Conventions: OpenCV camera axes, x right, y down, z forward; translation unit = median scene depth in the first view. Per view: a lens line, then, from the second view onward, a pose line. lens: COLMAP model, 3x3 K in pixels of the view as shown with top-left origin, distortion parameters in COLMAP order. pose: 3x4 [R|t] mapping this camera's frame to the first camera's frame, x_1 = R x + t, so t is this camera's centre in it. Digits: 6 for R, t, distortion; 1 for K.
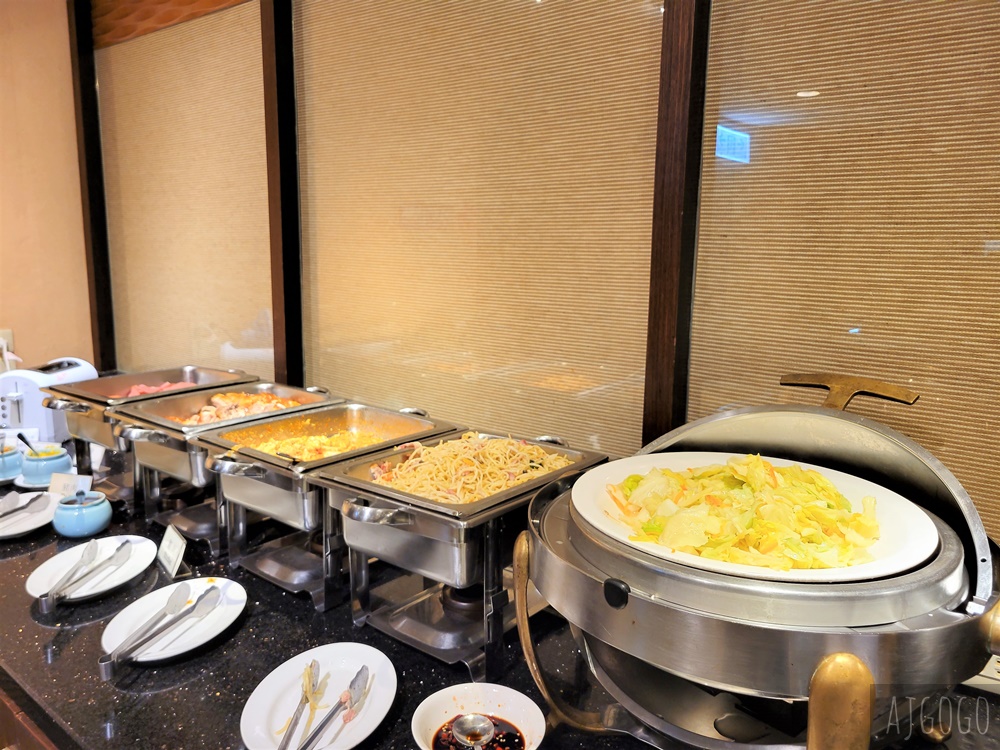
lens RADIAL K [[760.1, 0, 500.0], [0, 760.1, 375.0], [0, 0, 1]] dist [0.011066, -0.004573]
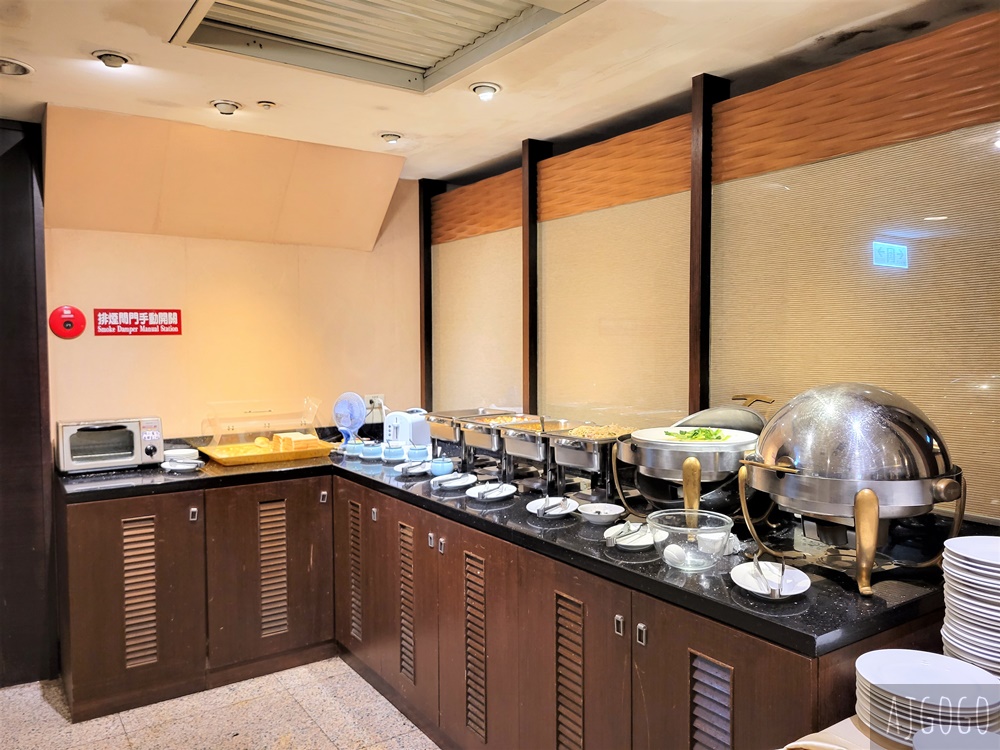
lens RADIAL K [[760.1, 0, 500.0], [0, 760.1, 375.0], [0, 0, 1]] dist [0.011066, -0.004573]
pose [[0.958990, -0.005963, -0.283378, 0.221520], [-0.031284, 0.991443, -0.126733, 0.170564], [0.281709, 0.130401, 0.950598, -0.982765]]
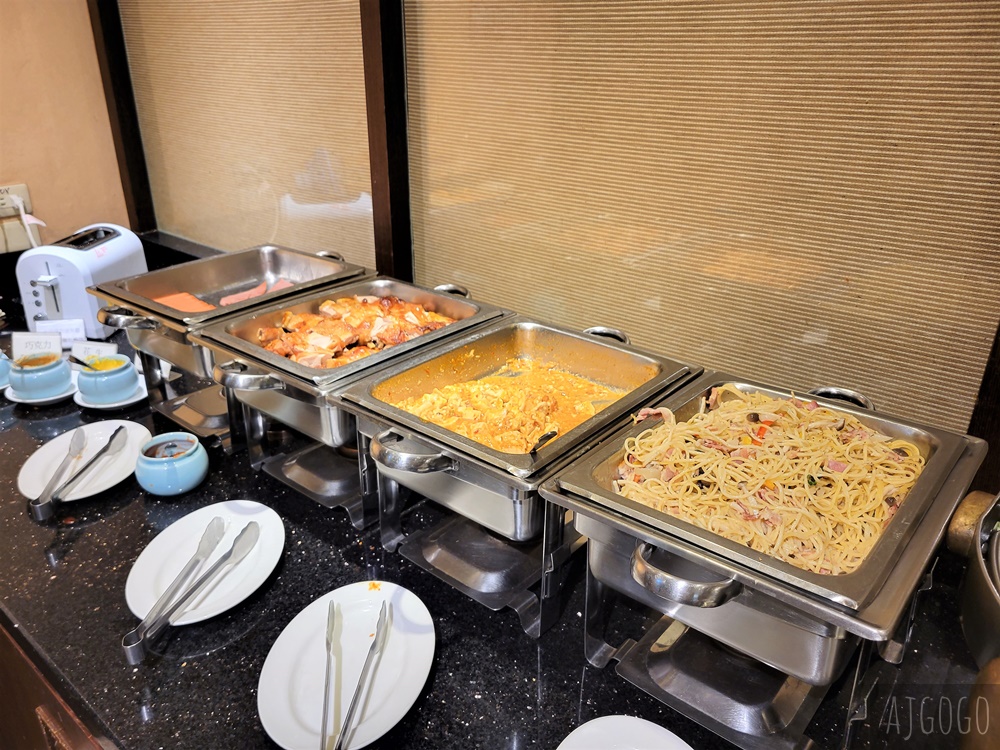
lens RADIAL K [[760.1, 0, 500.0], [0, 760.1, 375.0], [0, 0, 1]] dist [0.011066, -0.004573]
pose [[0.999908, -0.002259, -0.013402, -0.182431], [0.005416, 0.970639, 0.240480, -0.078478], [0.012465, -0.240531, 0.970562, 0.247803]]
